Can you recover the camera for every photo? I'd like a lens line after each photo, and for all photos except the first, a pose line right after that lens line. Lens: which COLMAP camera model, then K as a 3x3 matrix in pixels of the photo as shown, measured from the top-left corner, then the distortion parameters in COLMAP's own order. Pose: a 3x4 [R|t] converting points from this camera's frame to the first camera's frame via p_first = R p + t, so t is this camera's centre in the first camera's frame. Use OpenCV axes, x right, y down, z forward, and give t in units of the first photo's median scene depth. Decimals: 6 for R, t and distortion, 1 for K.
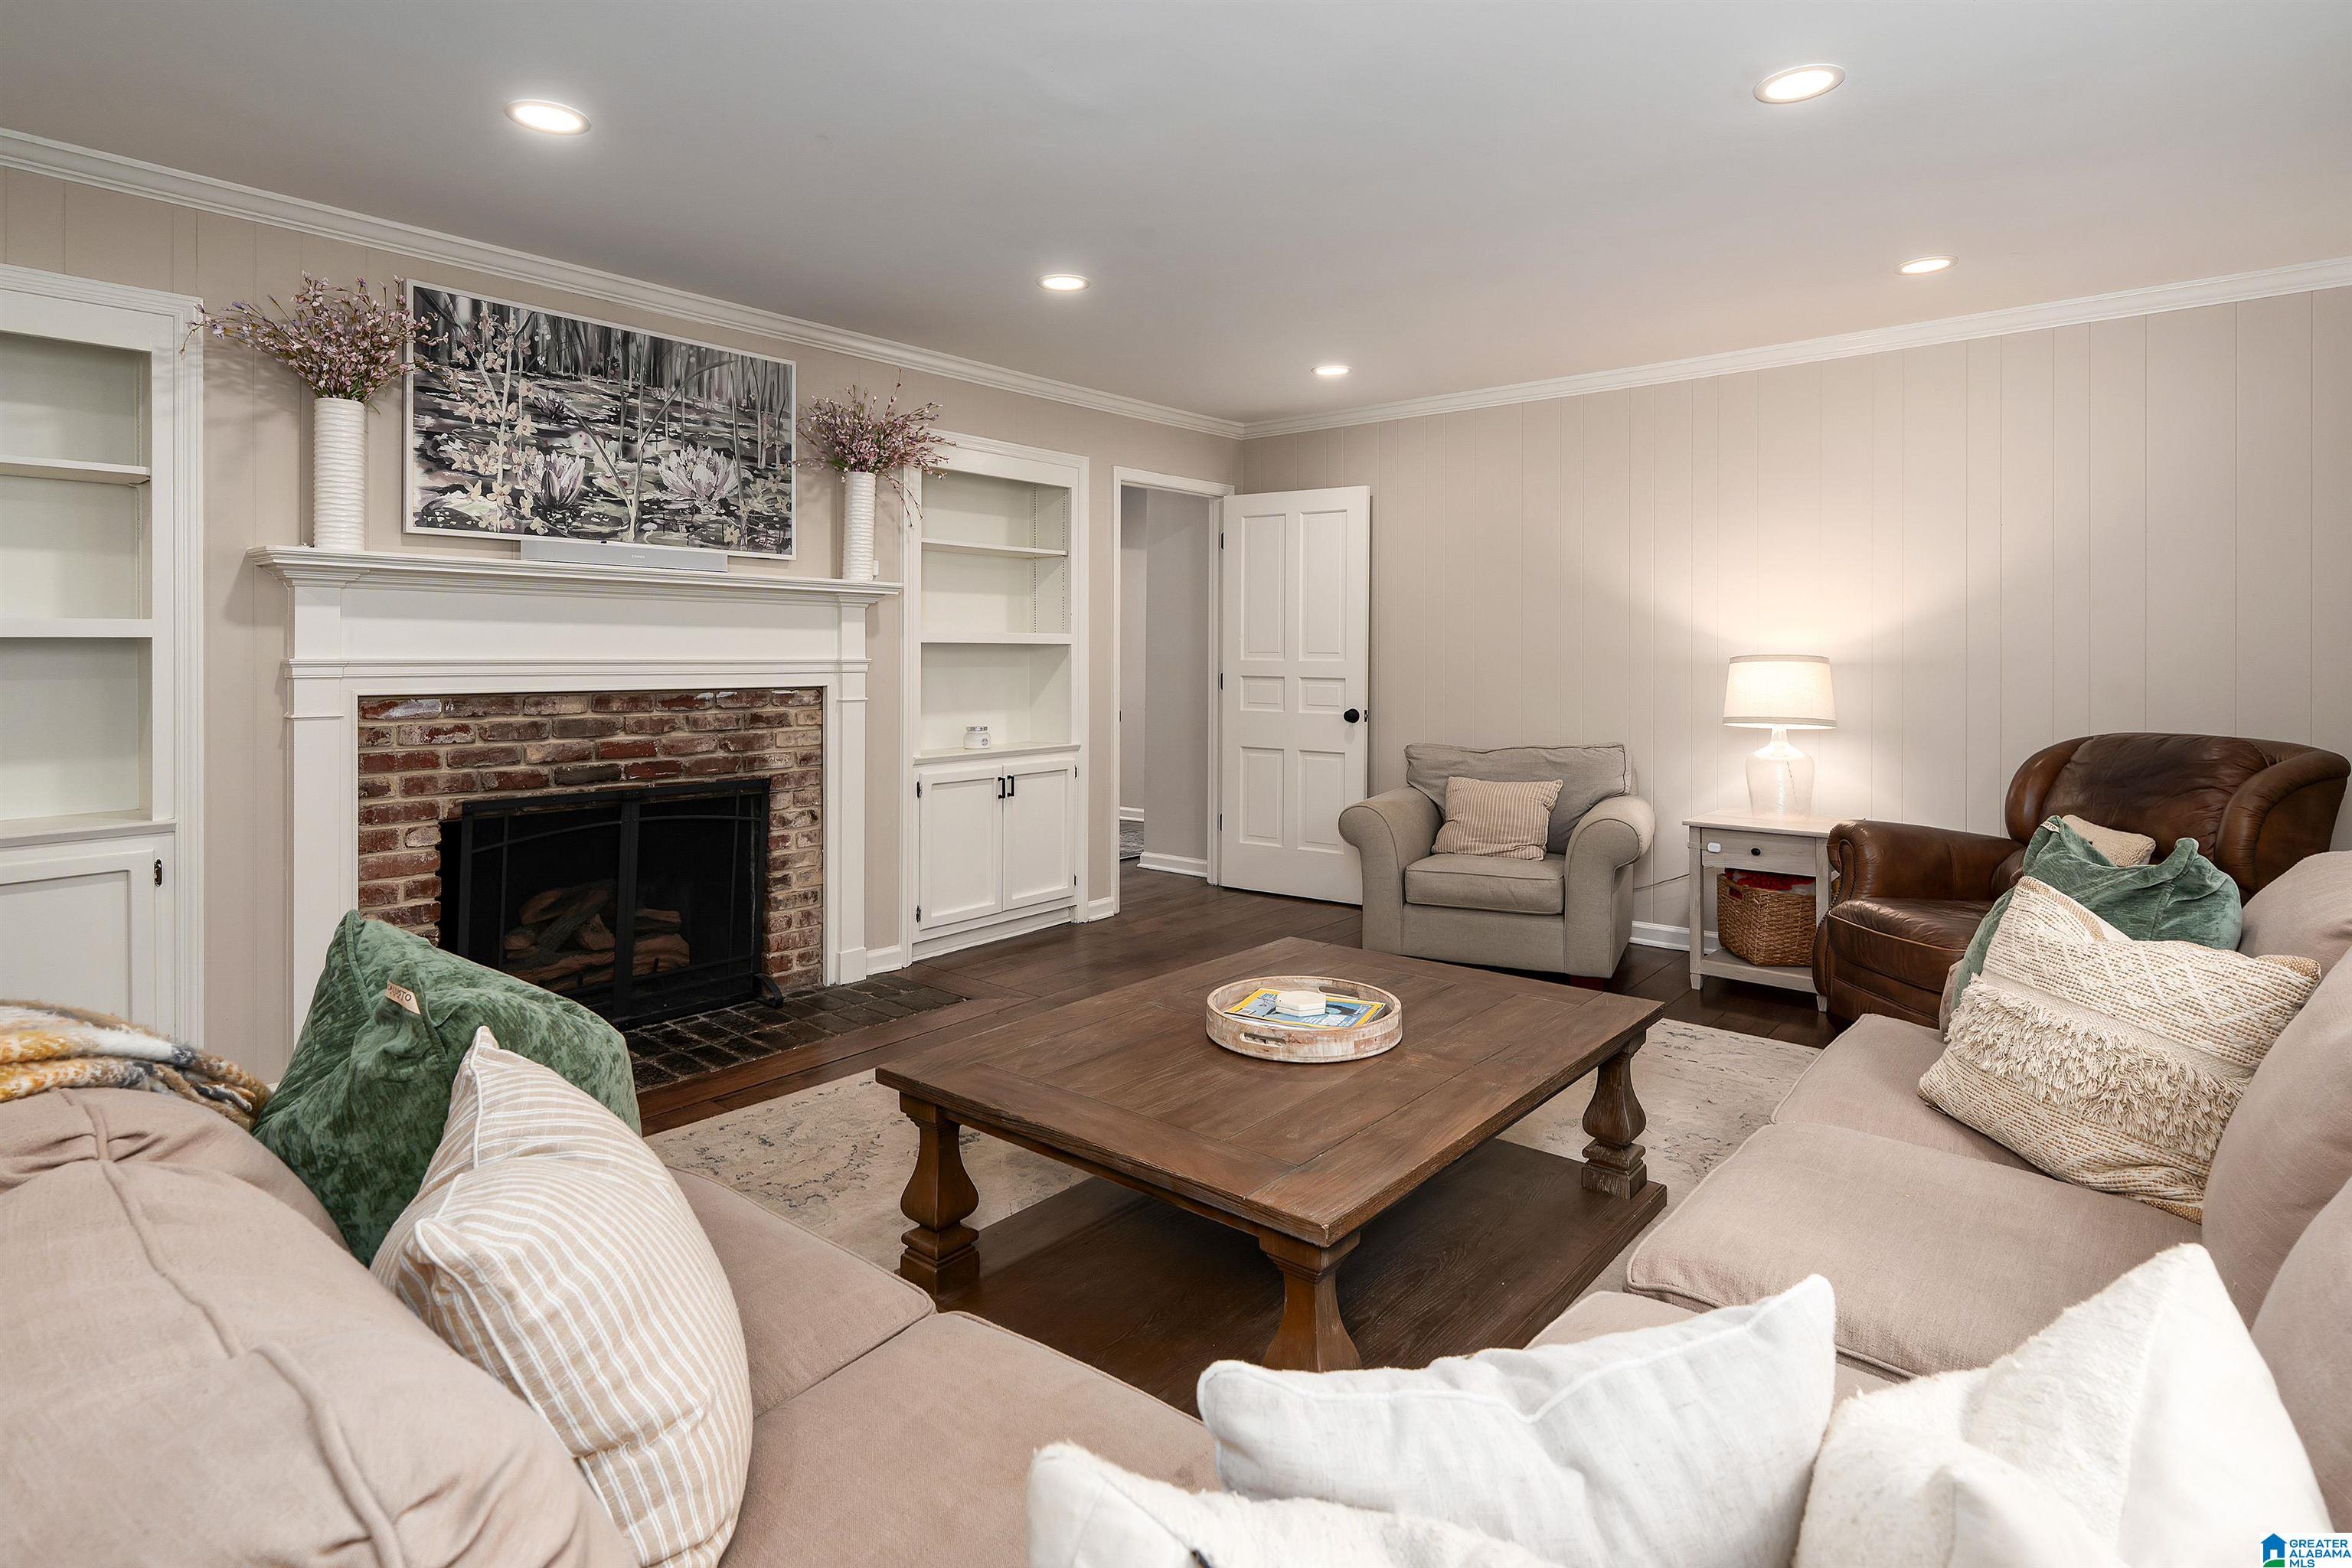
lens RADIAL K [[1230.7, 0, 1170.7], [0, 1230.7, 652.5], [0, 0, 1]] dist [-0.014847, 0.000217]
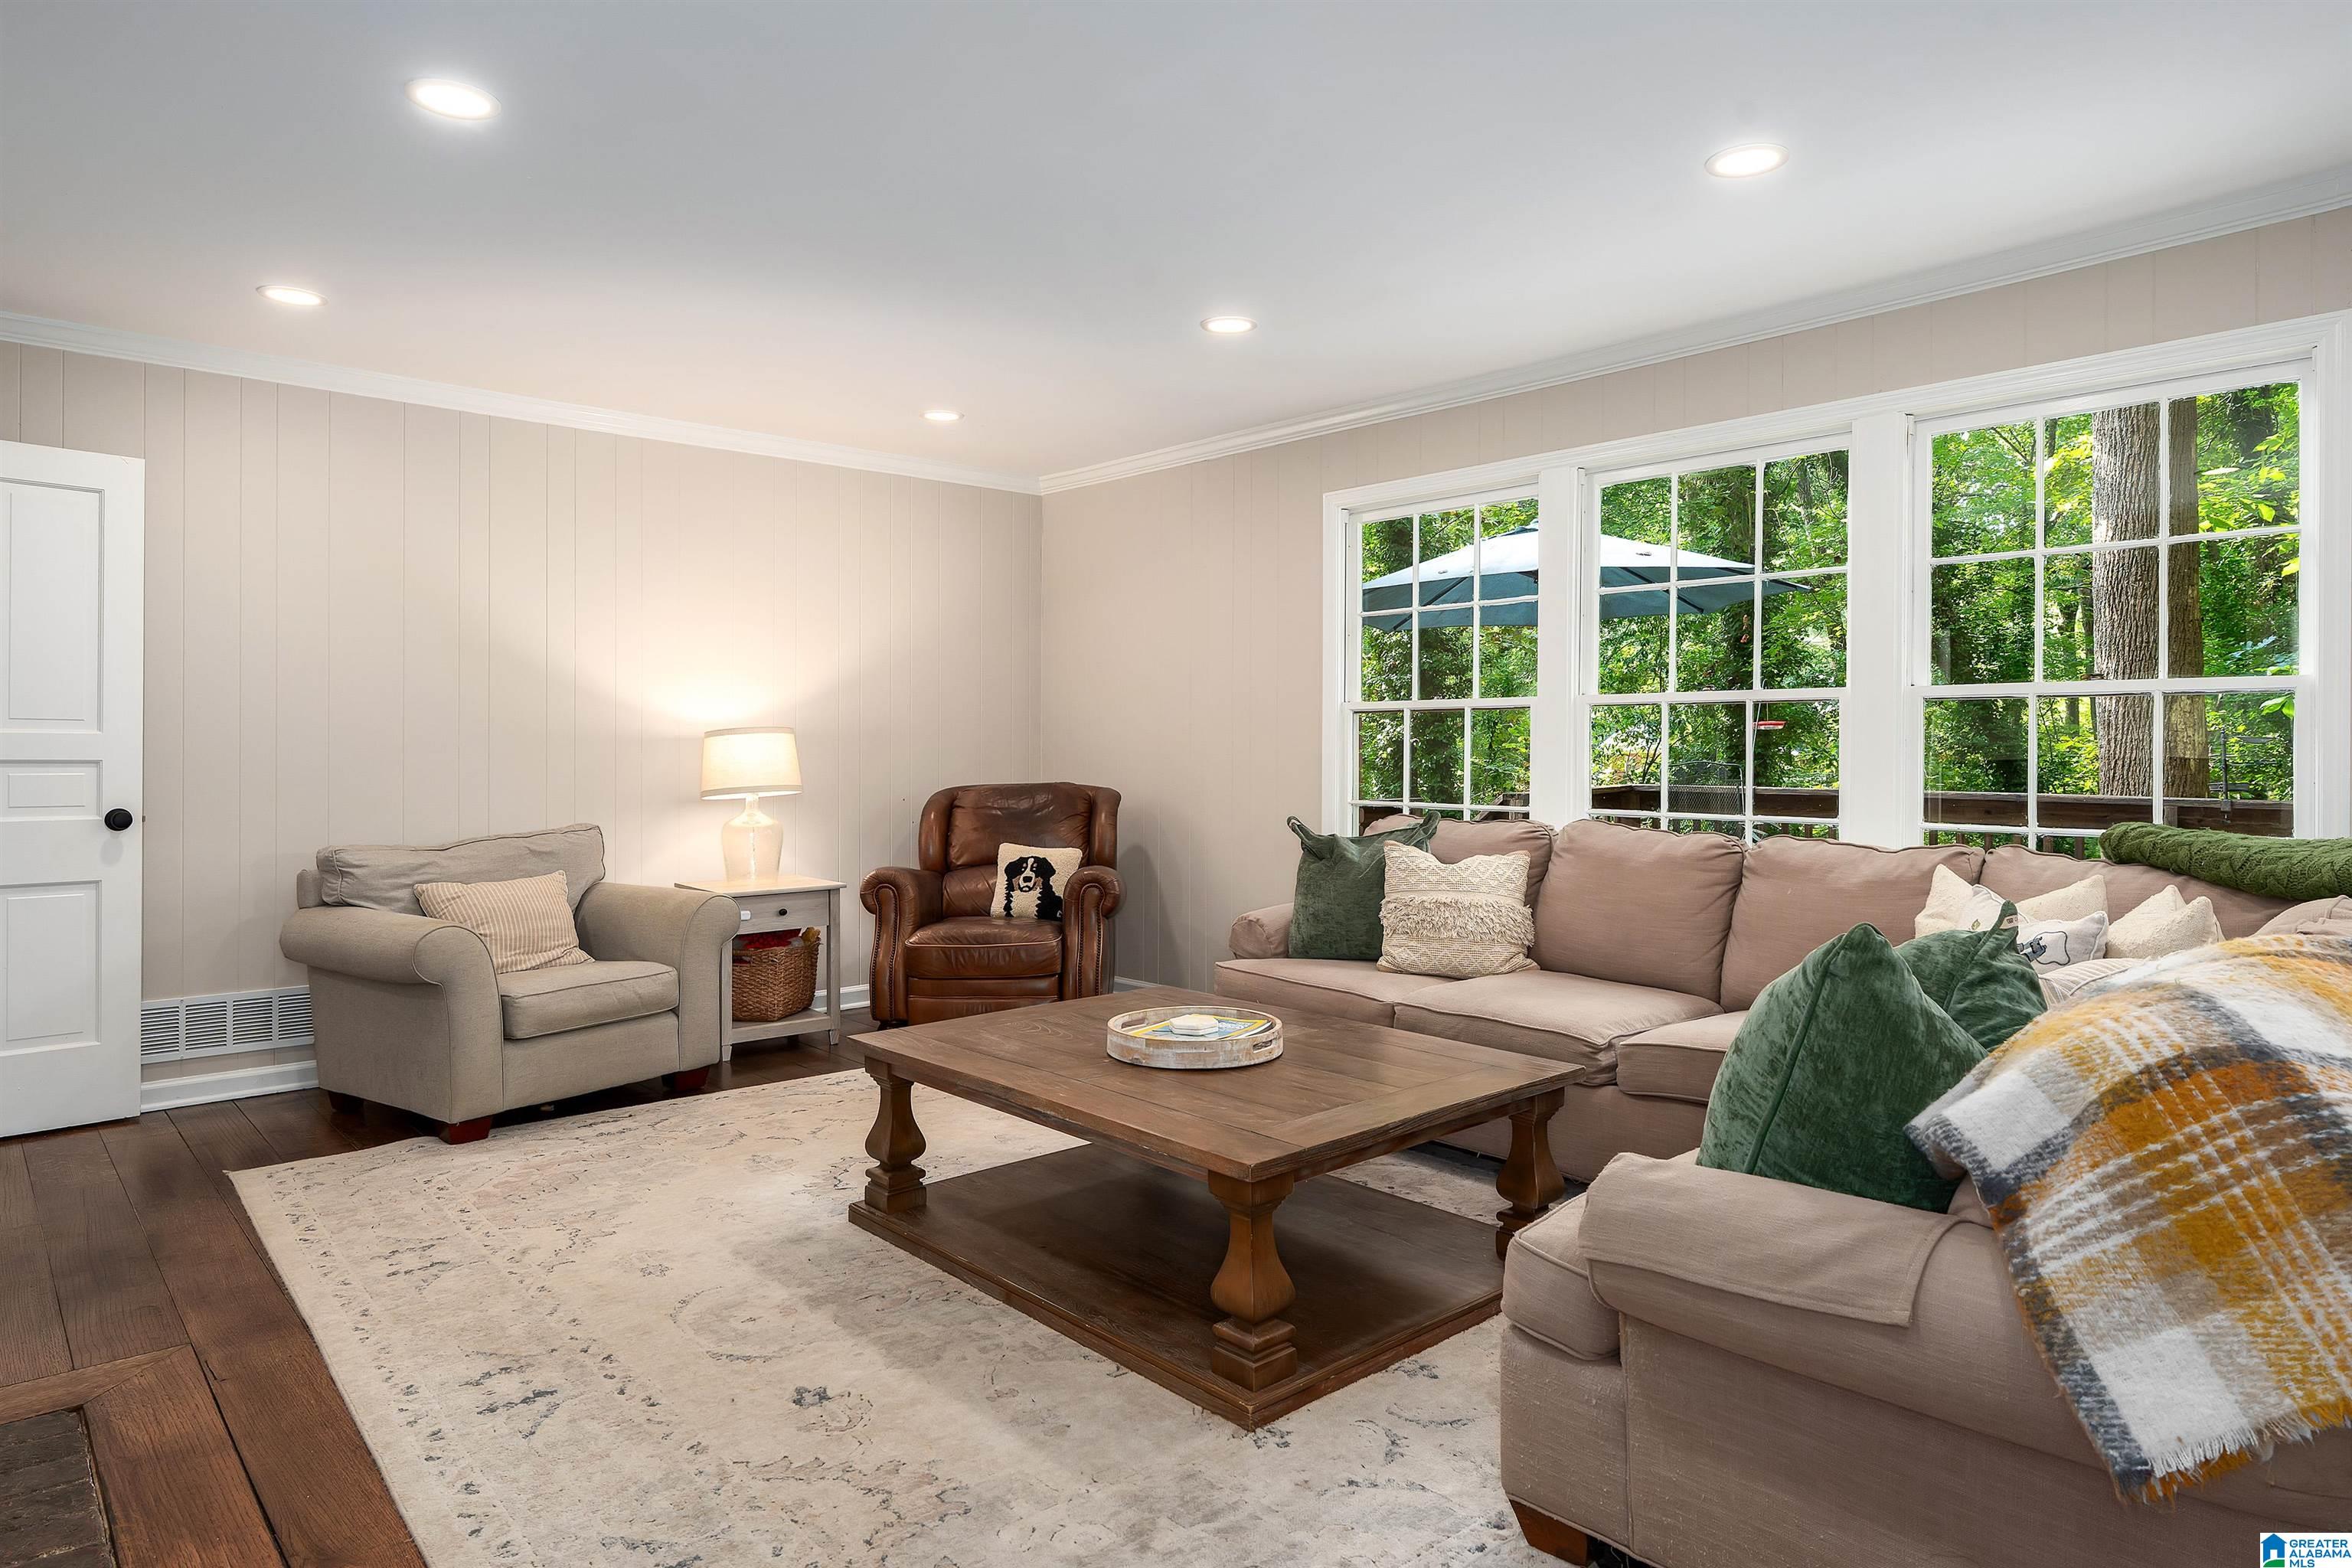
lens RADIAL K [[1386.0, 0, 1174.8], [0, 1386.0, 761.5], [0, 0, 1]] dist [-0.008260, -0.000453]
pose [[0.137168, -0.007688, 0.990518, -0.612095], [0.004445, 0.999965, 0.007146, 0.023805], [-0.990538, 0.003423, 0.137197, 0.465809]]
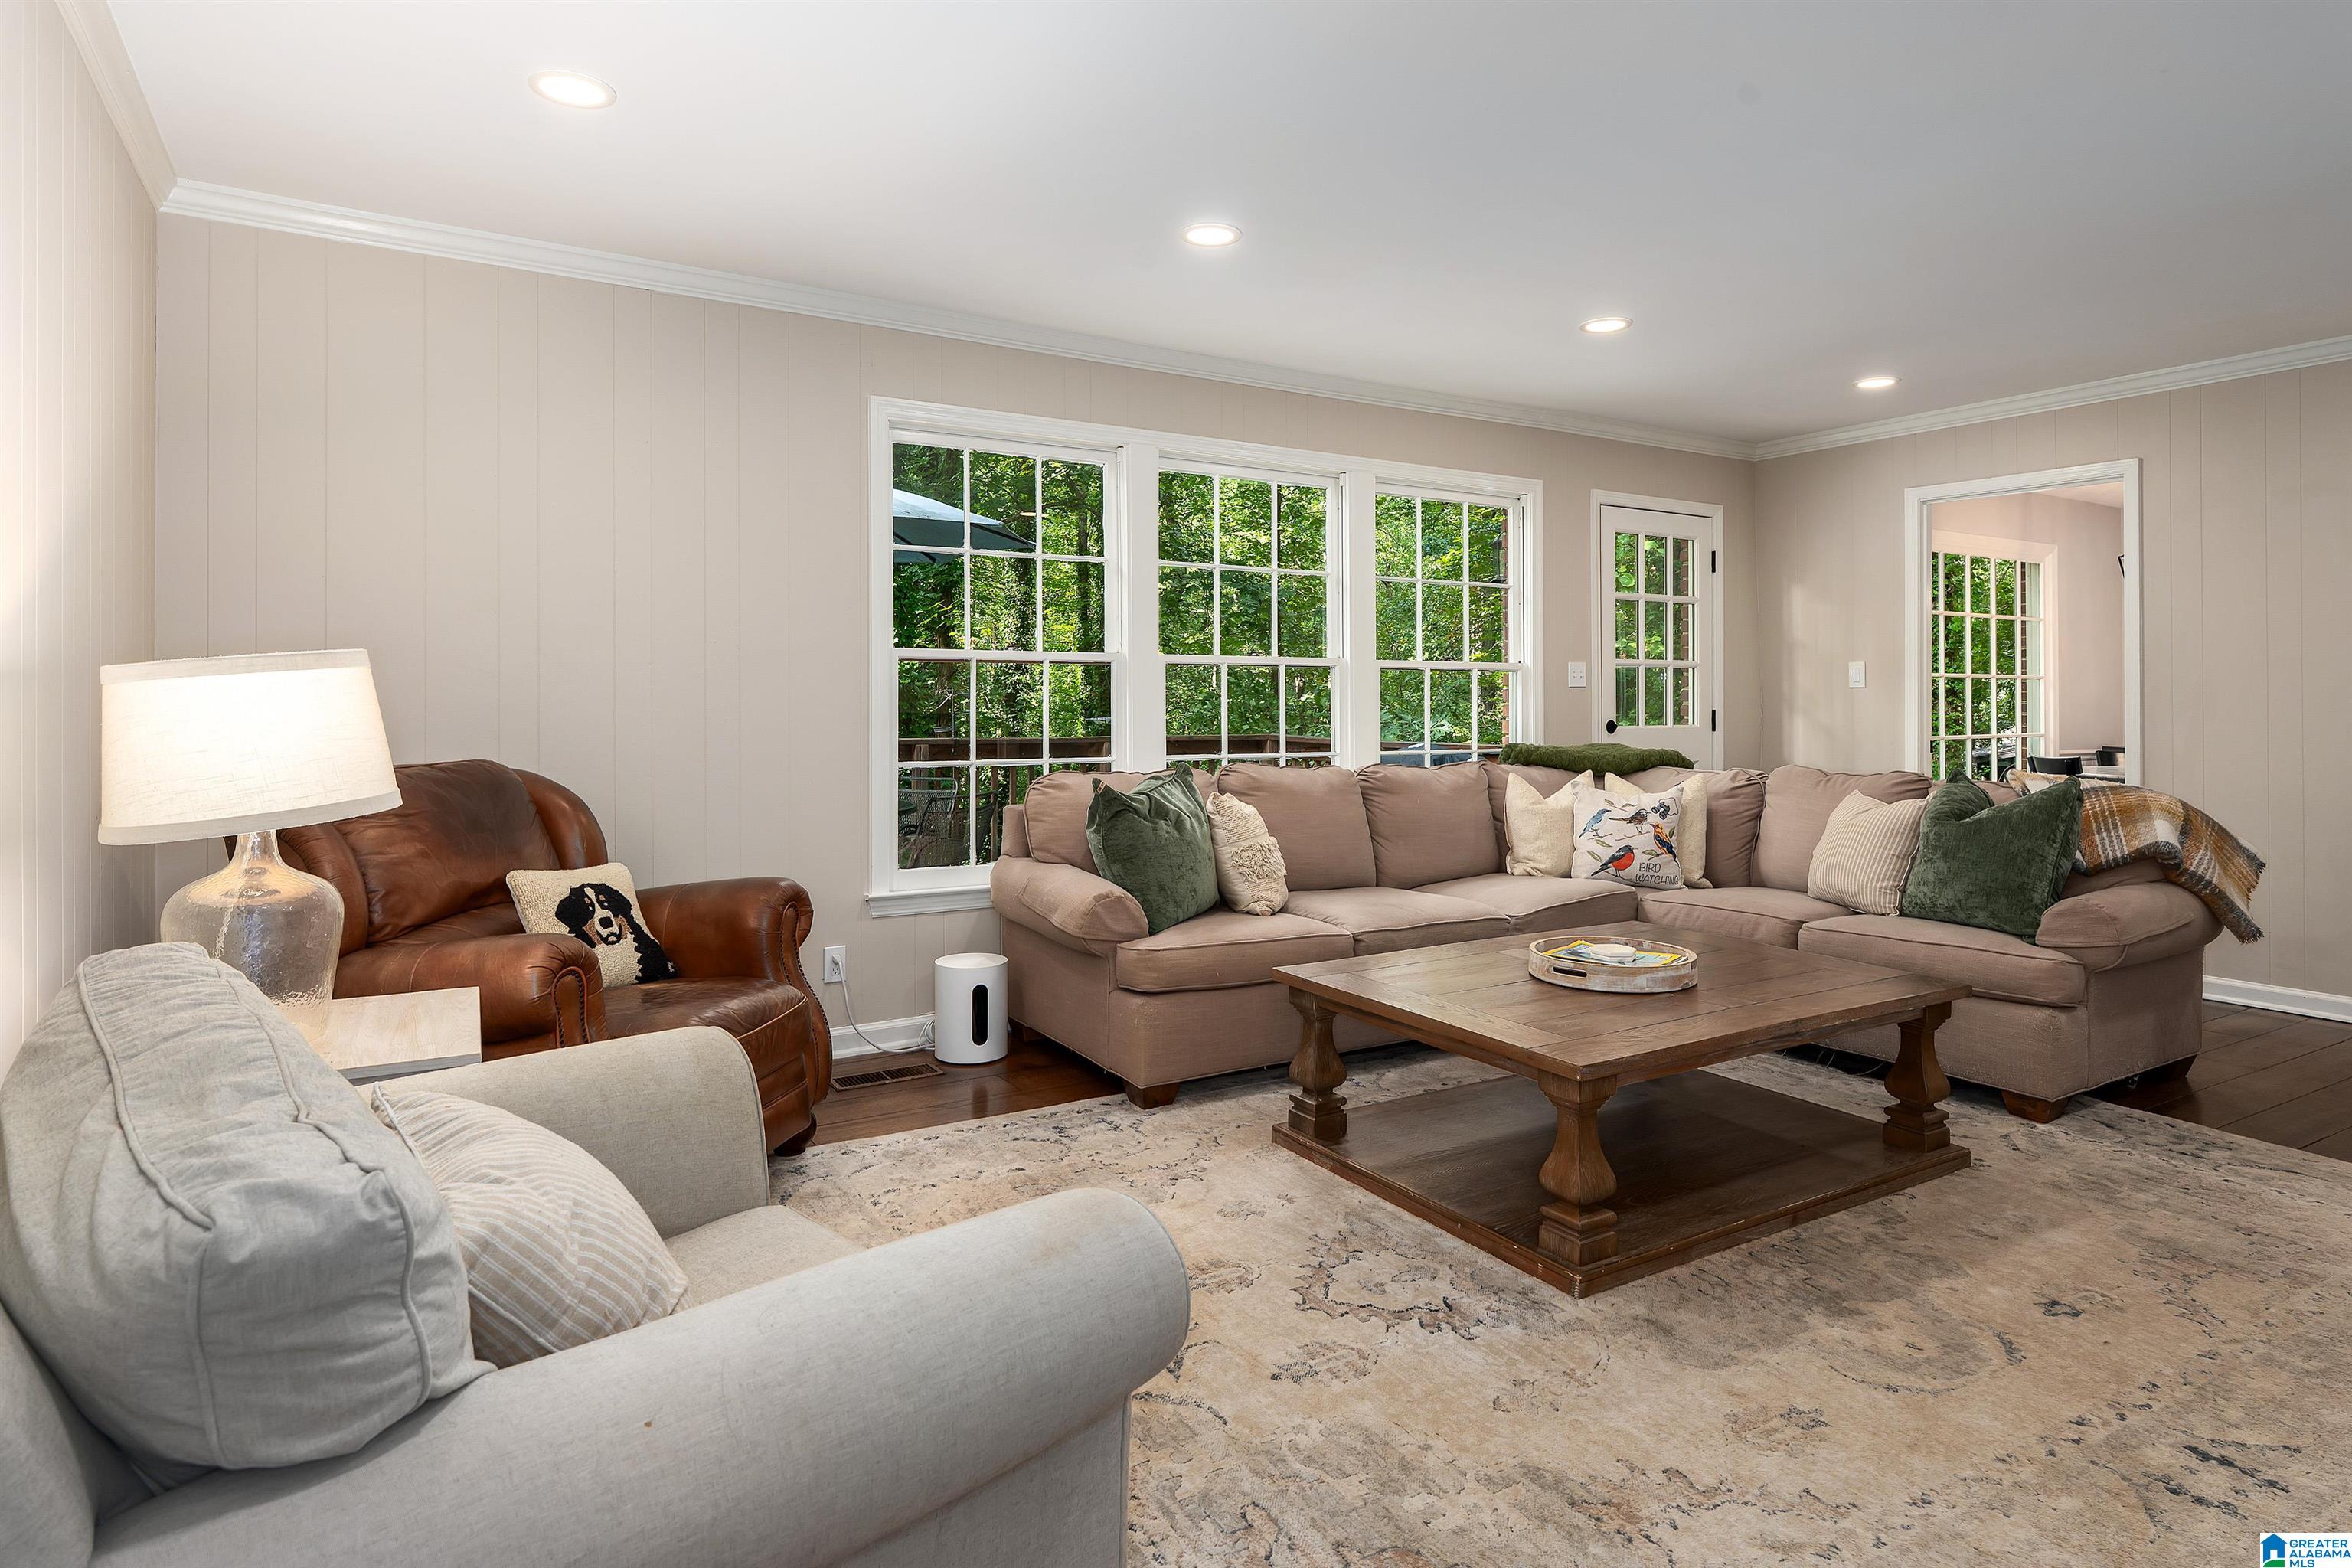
lens RADIAL K [[1297.5, 0, 1175.5], [0, 1297.5, 708.0], [0, 0, 1]] dist [-0.002050, 0.000578]
pose [[-0.947963, -0.000244, 0.318380, 0.059155], [0.003168, 0.999943, 0.010197, 0.017423], [-0.318364, 0.010675, -0.947908, 1.285825]]
